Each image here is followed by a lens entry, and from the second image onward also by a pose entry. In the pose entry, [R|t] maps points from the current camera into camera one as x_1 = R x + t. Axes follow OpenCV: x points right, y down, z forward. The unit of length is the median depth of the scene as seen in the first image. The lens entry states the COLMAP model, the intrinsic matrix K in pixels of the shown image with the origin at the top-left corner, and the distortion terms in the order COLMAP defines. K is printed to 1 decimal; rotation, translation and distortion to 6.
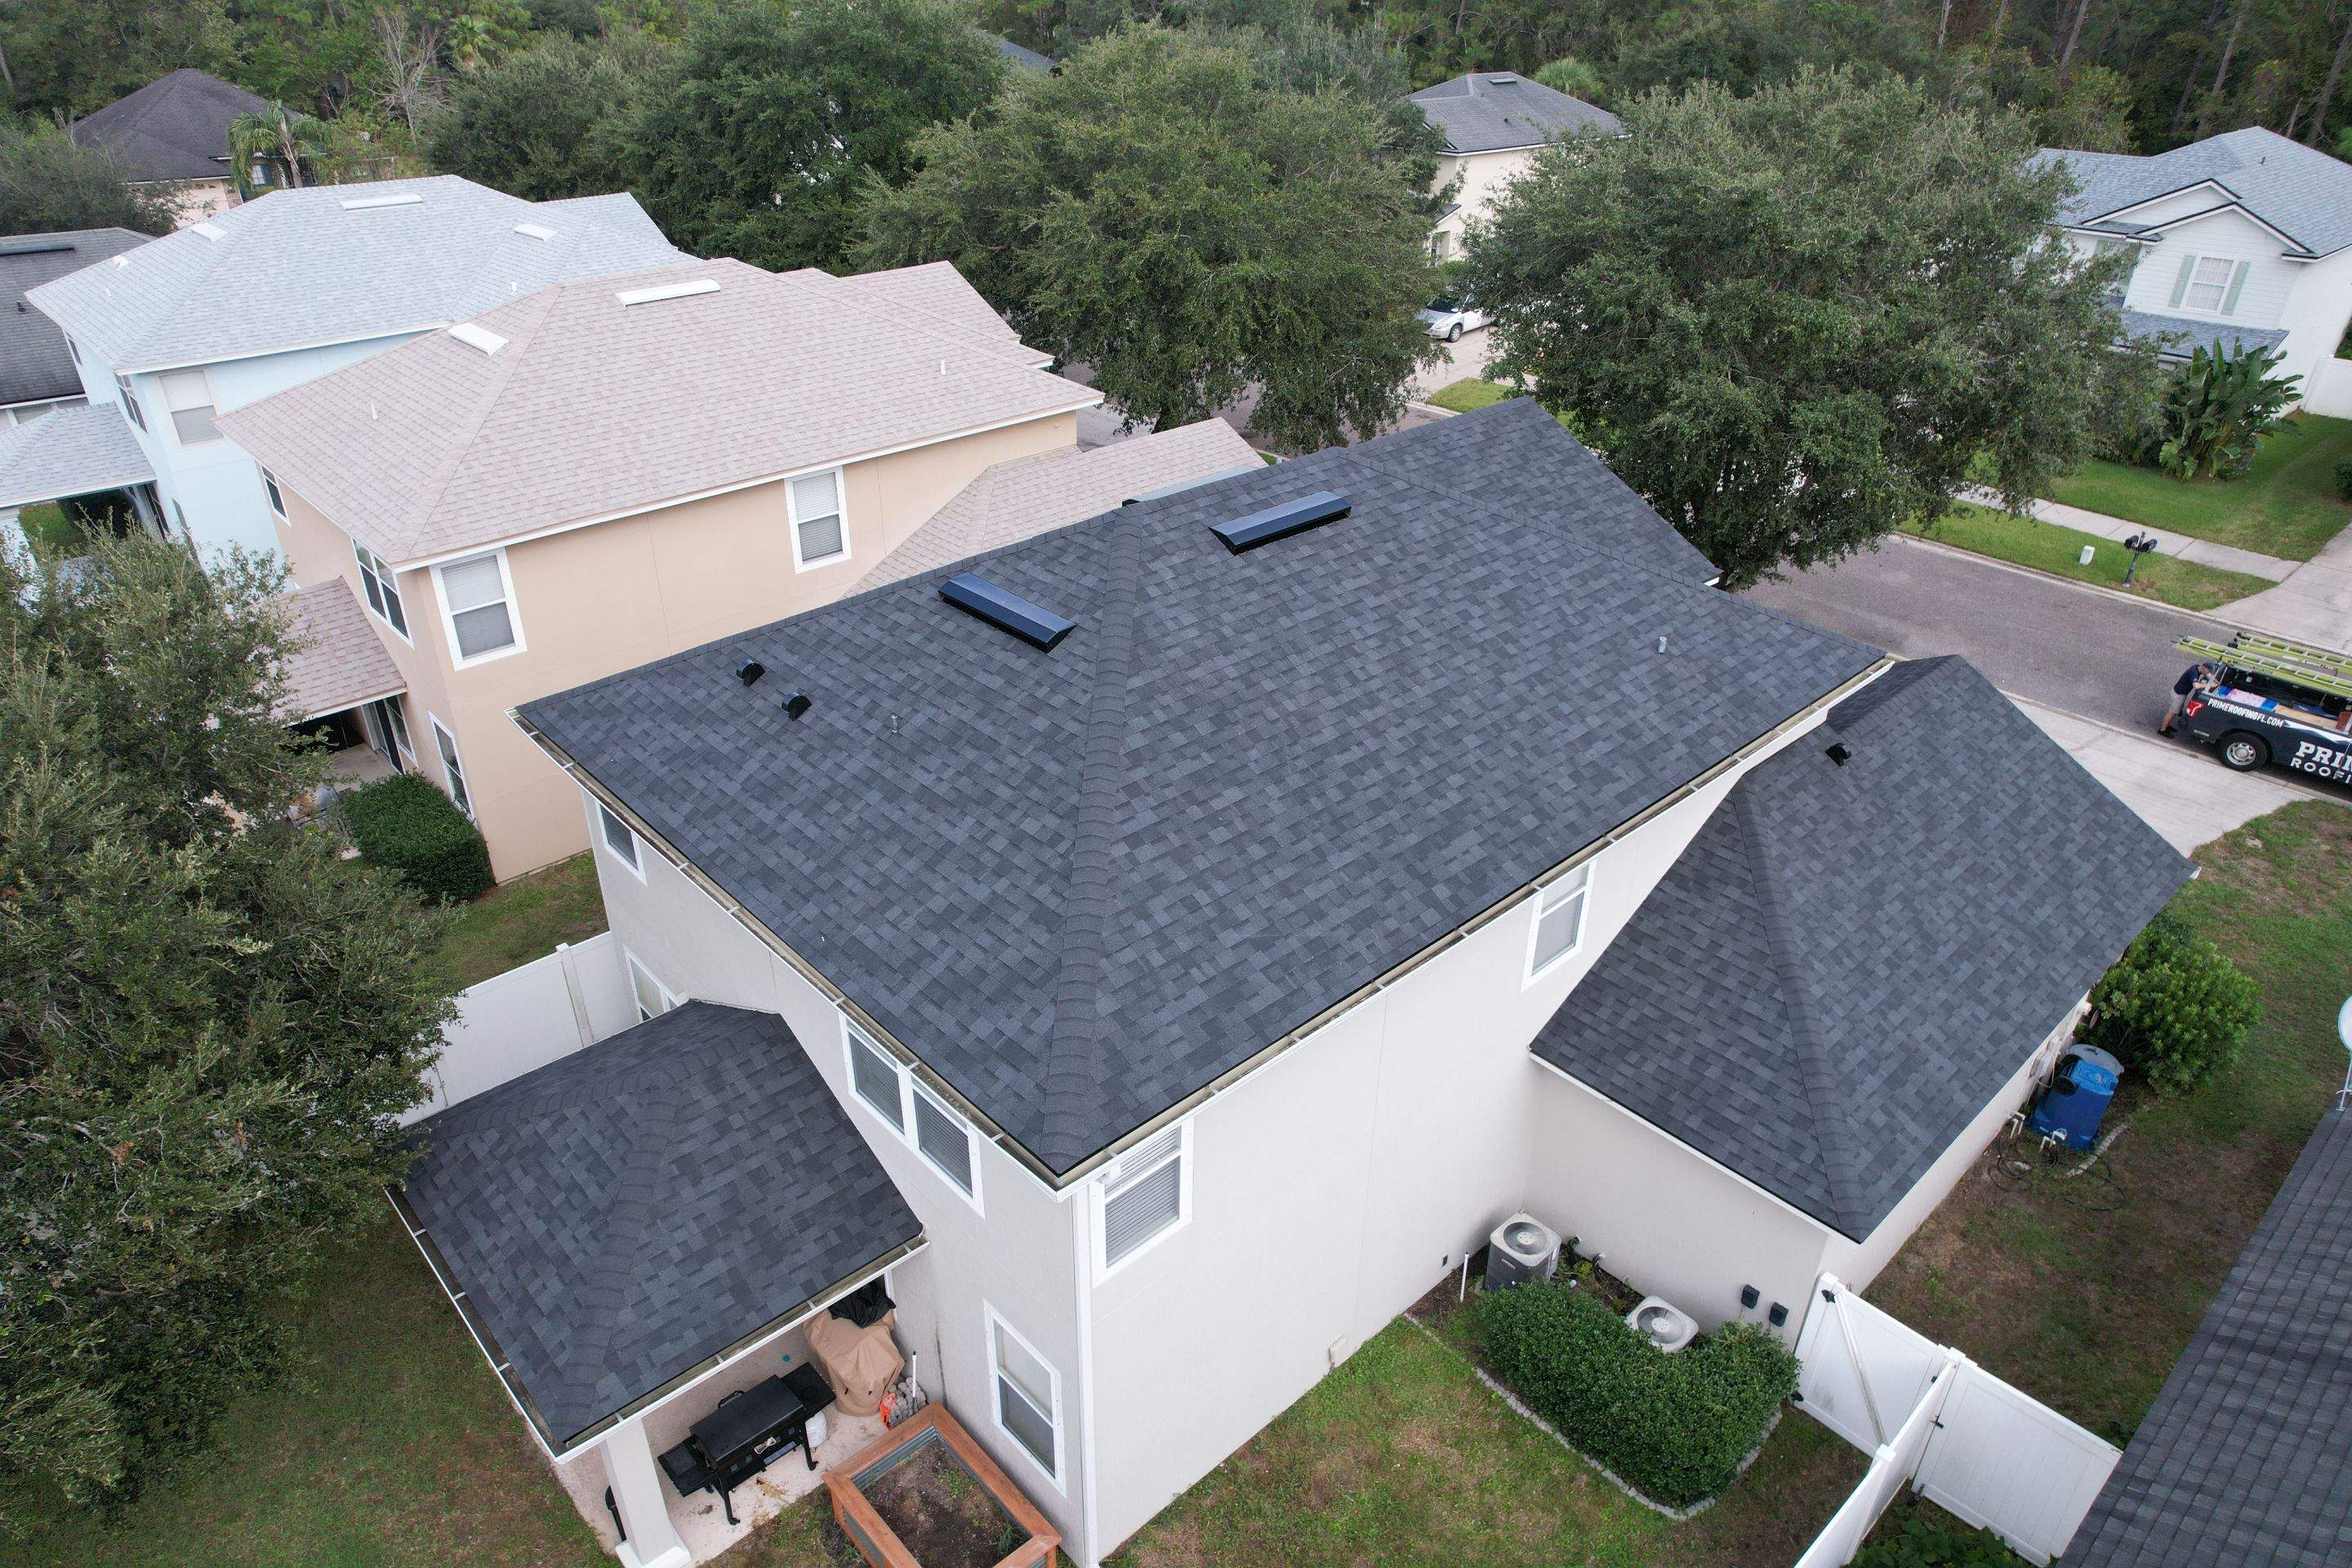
lens RADIAL K [[1507.4, 0, 1185.7], [0, 1507.4, 784.1], [0, 0, 1]] dist [-0.058290, 0.051913]
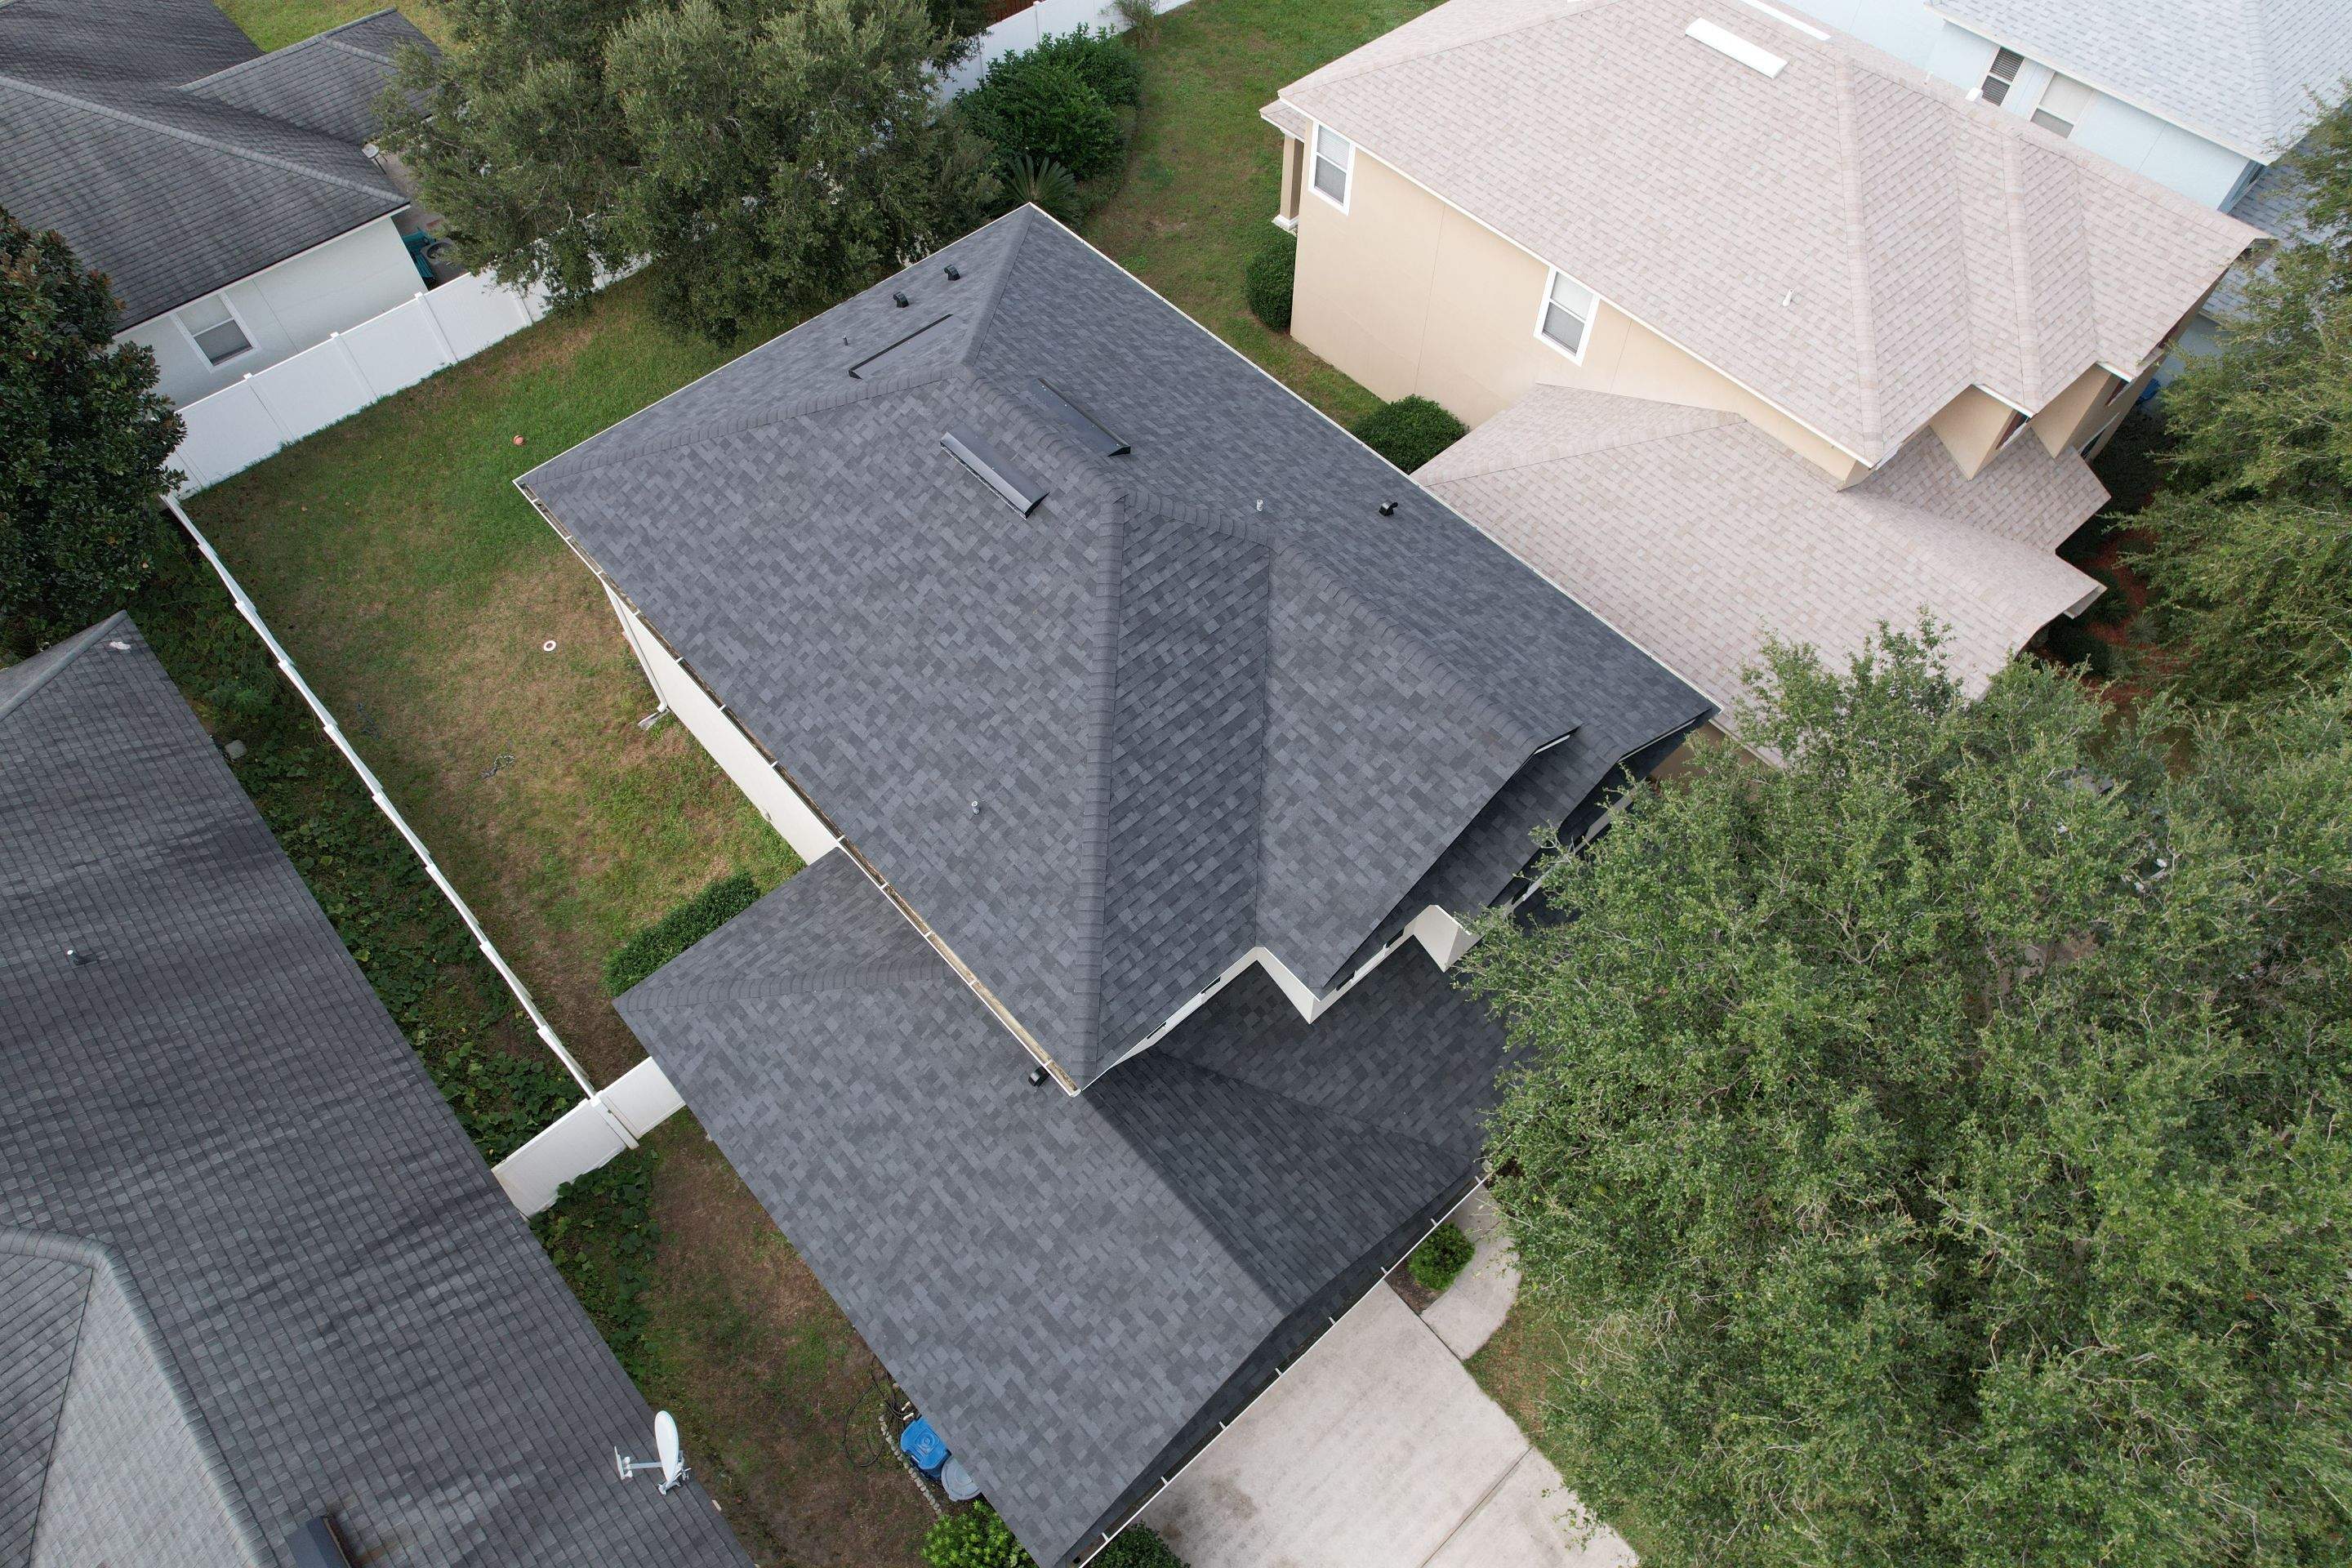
lens RADIAL K [[1507.4, 0, 1169.3], [0, 1507.4, 785.8], [0, 0, 1]] dist [-0.058290, 0.051913]
pose [[-0.016578, 0.830185, -0.557241, 0.707524], [-0.490571, 0.478872, 0.728026, -0.748433], [0.871243, 0.285436, 0.399326, 0.530164]]
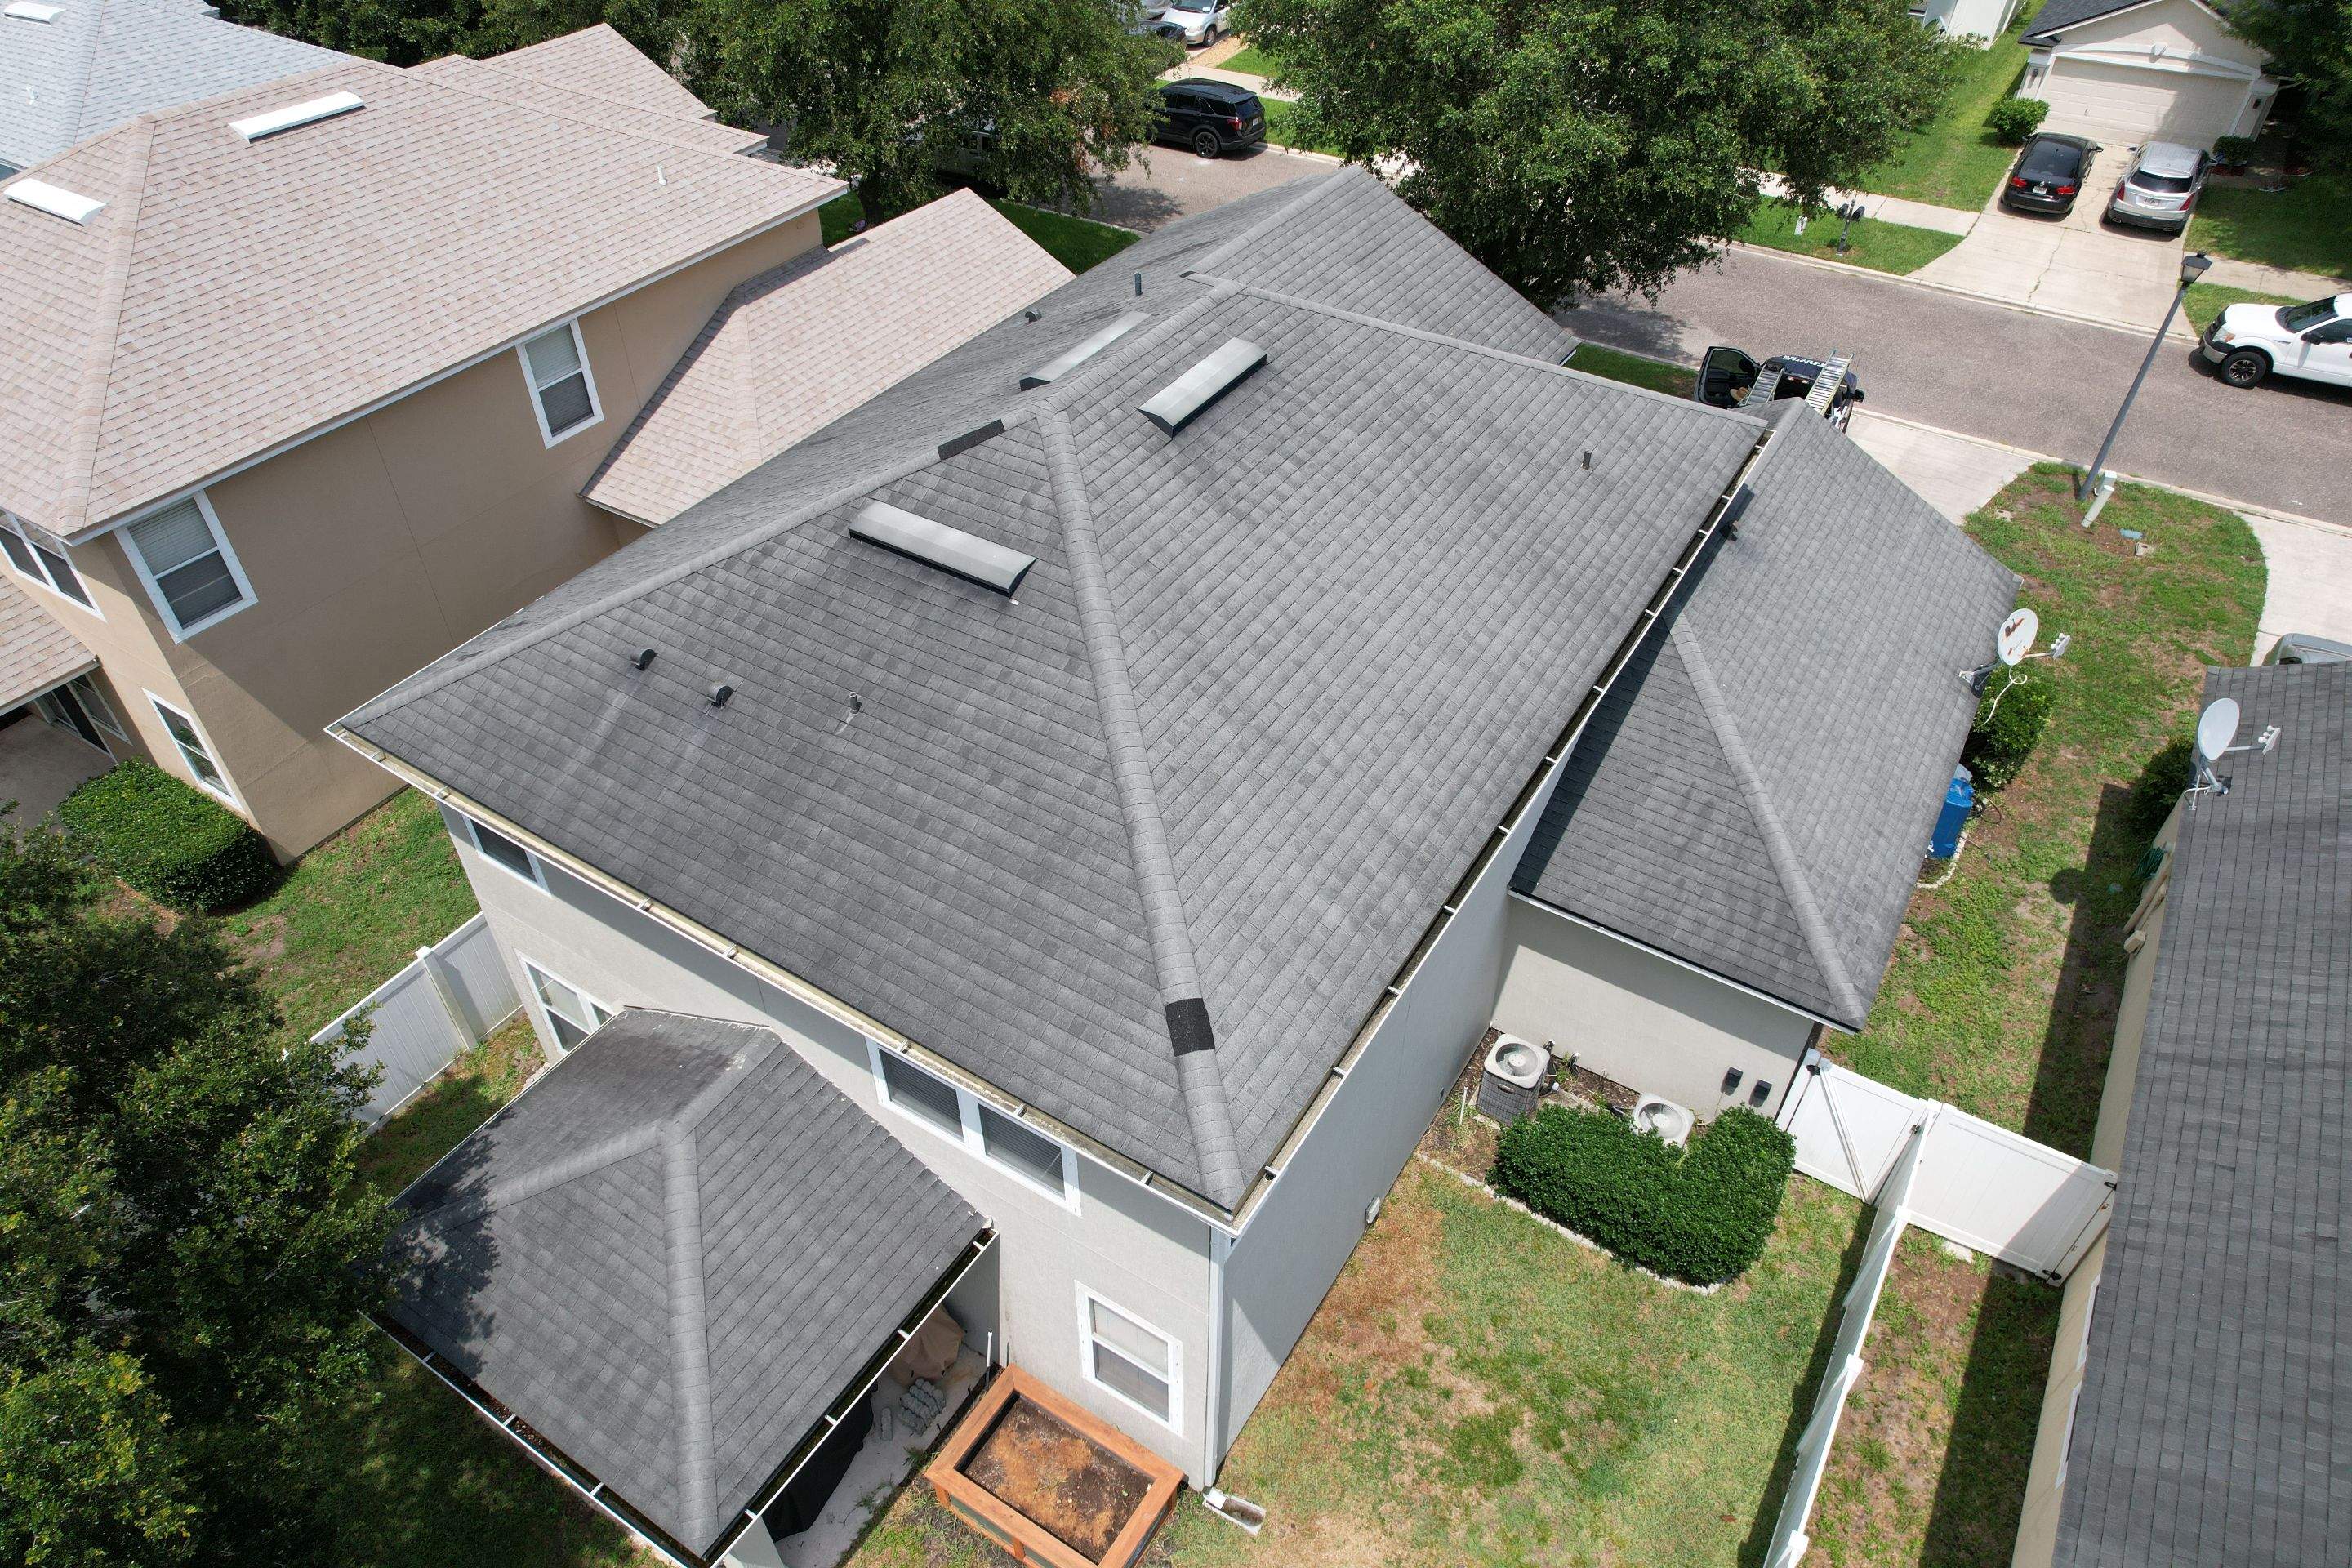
lens RADIAL K [[1507.4, 0, 1188.3], [0, 1507.4, 791.5], [0, 0, 1]] dist [-0.058290, 0.051913]
pose [[0.965606, -0.178239, 0.189304, -0.120622], [0.136476, 0.967147, 0.214477, -0.100521], [-0.221313, -0.181265, 0.958209, 0.069989]]
